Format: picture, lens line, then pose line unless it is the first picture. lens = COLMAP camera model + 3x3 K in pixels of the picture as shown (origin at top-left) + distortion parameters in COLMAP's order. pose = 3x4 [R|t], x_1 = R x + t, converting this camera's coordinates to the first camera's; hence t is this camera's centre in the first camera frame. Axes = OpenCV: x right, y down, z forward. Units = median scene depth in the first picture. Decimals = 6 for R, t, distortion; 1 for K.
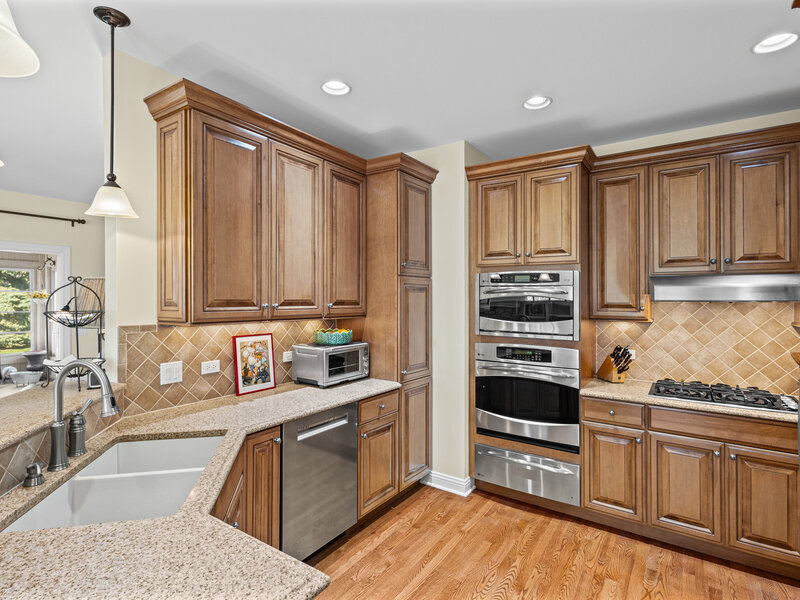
lens RADIAL K [[420.6, 0, 400.4], [0, 420.6, 275.3], [0, 0, 1]] dist [0.002273, 0.000621]
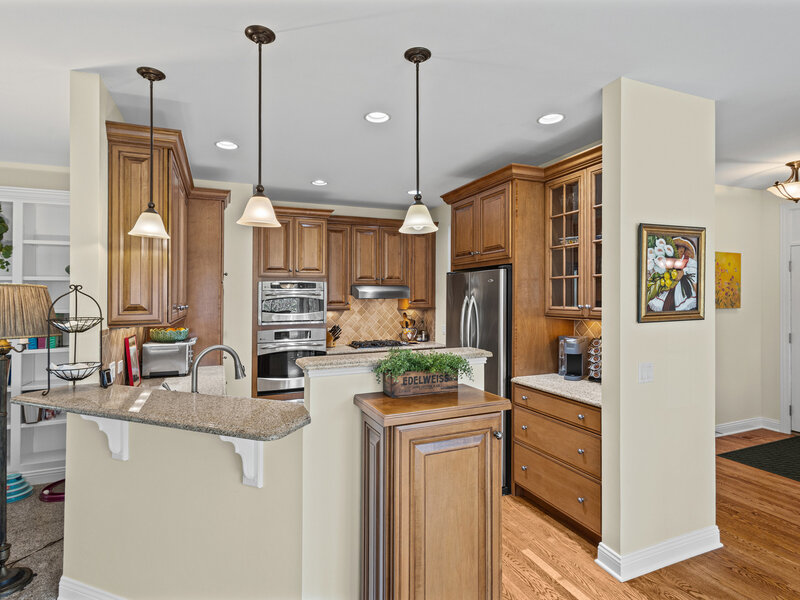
lens RADIAL K [[426.4, 0, 401.5], [0, 426.4, 245.3], [0, 0, 1]] dist [0.001083, 0.000003]
pose [[0.533135, 0.088969, 0.841339, -0.870029], [-0.034425, 0.995913, -0.083501, -0.024418], [-0.845330, 0.015554, 0.534019, -0.184261]]
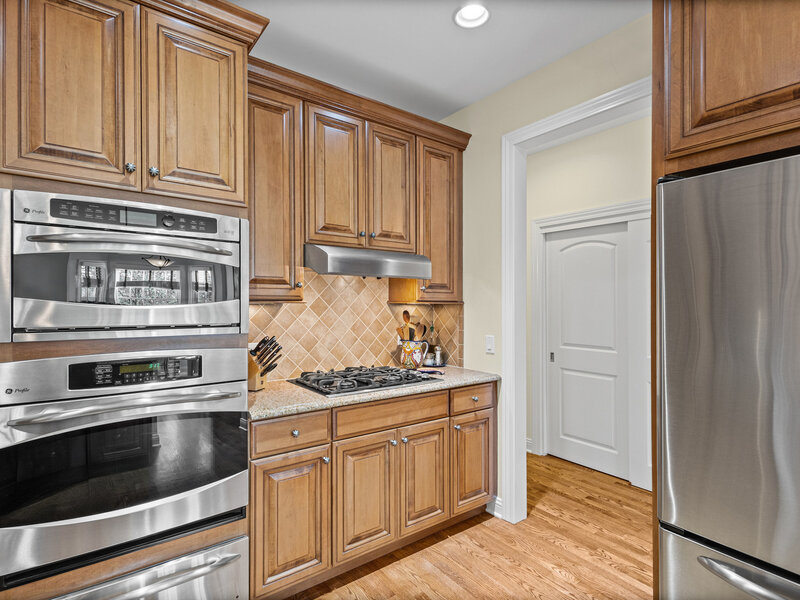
lens RADIAL K [[412.7, 0, 388.7], [0, 412.7, 298.2], [0, 0, 1]] dist [0.012804, 0.000428]
pose [[0.333383, 0.005861, 0.942773, -0.071987], [-0.055256, 0.998383, 0.013333, 0.082636], [-0.941171, -0.056539, 0.333167, 0.589439]]
